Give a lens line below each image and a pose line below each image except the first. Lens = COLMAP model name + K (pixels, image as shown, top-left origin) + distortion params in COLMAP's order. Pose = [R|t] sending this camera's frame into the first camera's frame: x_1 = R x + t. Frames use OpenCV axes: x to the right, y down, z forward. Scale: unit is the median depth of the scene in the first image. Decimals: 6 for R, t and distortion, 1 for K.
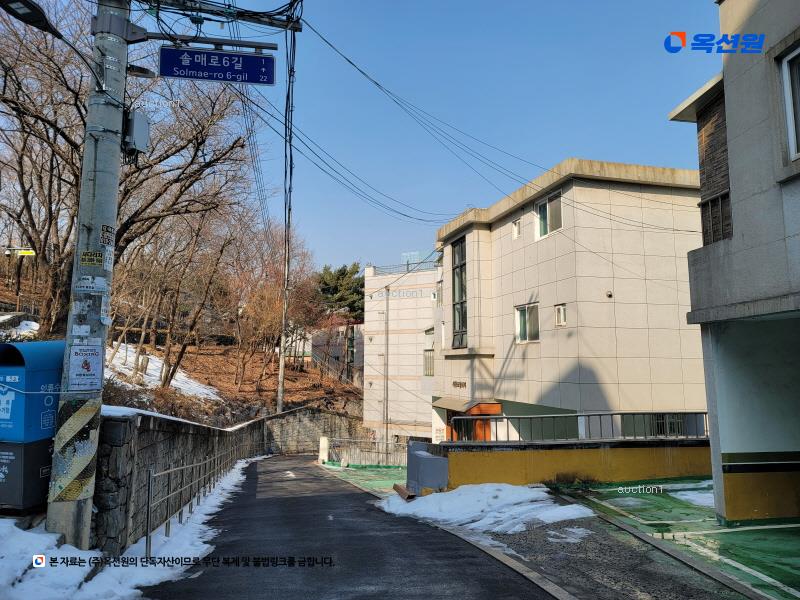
lens RADIAL K [[625.0, 0, 403.4], [0, 625.0, 302.8], [0, 0, 1]] dist [0.112408, -0.128743]
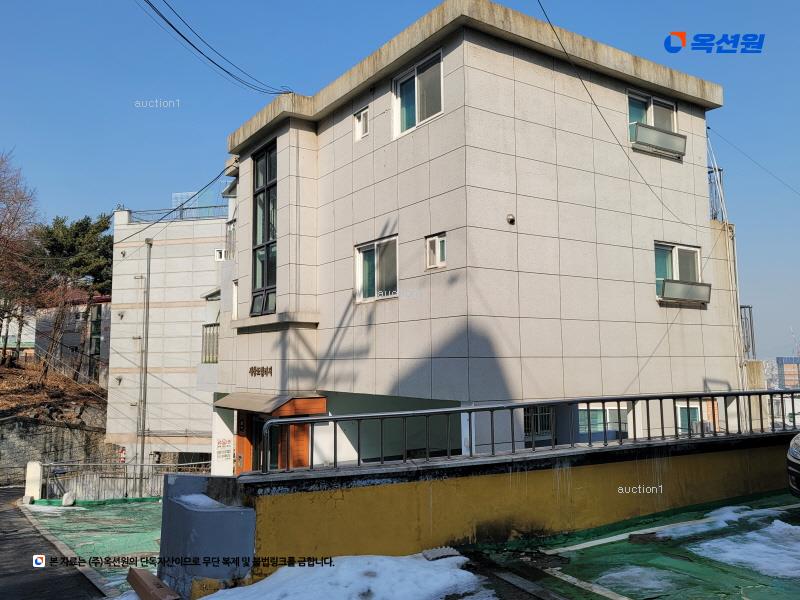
lens RADIAL K [[625.0, 0, 403.4], [0, 625.0, 302.8], [0, 0, 1]] dist [0.112408, -0.128743]
pose [[0.941969, 0.024909, 0.334775, 0.009113], [-0.023405, 0.999690, -0.008525, 0.064432], [-0.334883, 0.000194, 0.942260, 0.351530]]
